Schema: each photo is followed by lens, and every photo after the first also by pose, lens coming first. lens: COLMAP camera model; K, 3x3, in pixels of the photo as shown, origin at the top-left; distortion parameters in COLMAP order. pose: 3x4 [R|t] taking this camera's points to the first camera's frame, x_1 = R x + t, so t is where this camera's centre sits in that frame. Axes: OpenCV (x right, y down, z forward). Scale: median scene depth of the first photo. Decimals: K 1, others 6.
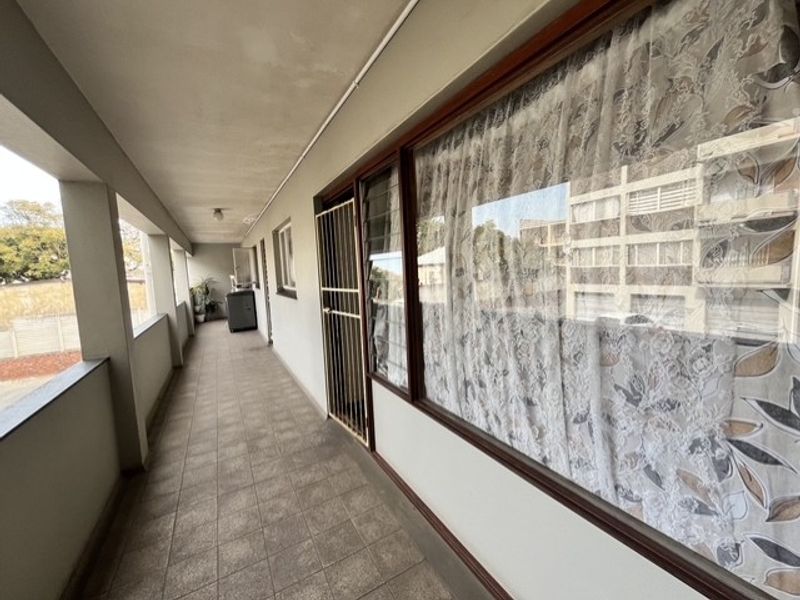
lens RADIAL K [[323.2, 0, 401.0], [0, 323.2, 300.0], [0, 0, 1]] dist [-0.005466, -0.000352]
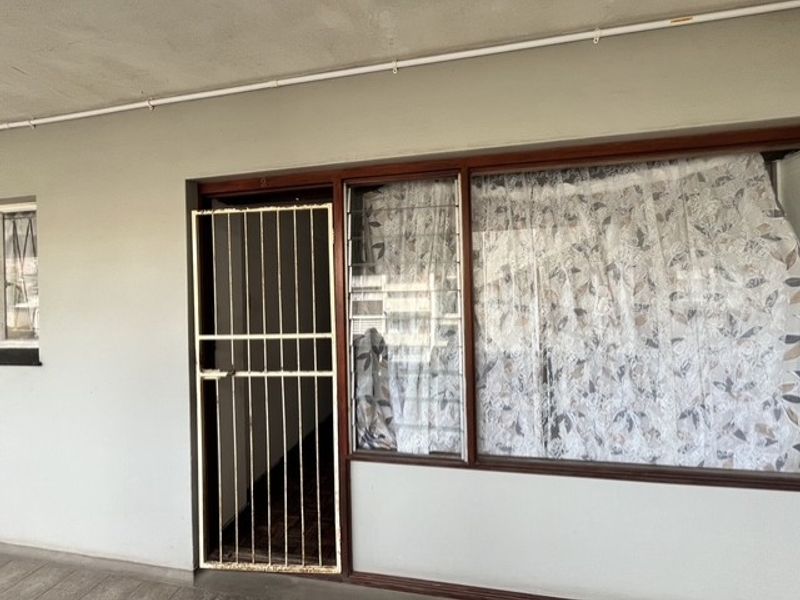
lens RADIAL K [[323.2, 0, 400.2], [0, 323.2, 300.2], [0, 0, 1]] dist [-0.005466, -0.000352]
pose [[0.643649, 0.031191, 0.764685, -0.910147], [0.066674, 0.993085, -0.096628, -0.042736], [-0.762411, 0.113179, 0.637118, 0.711495]]
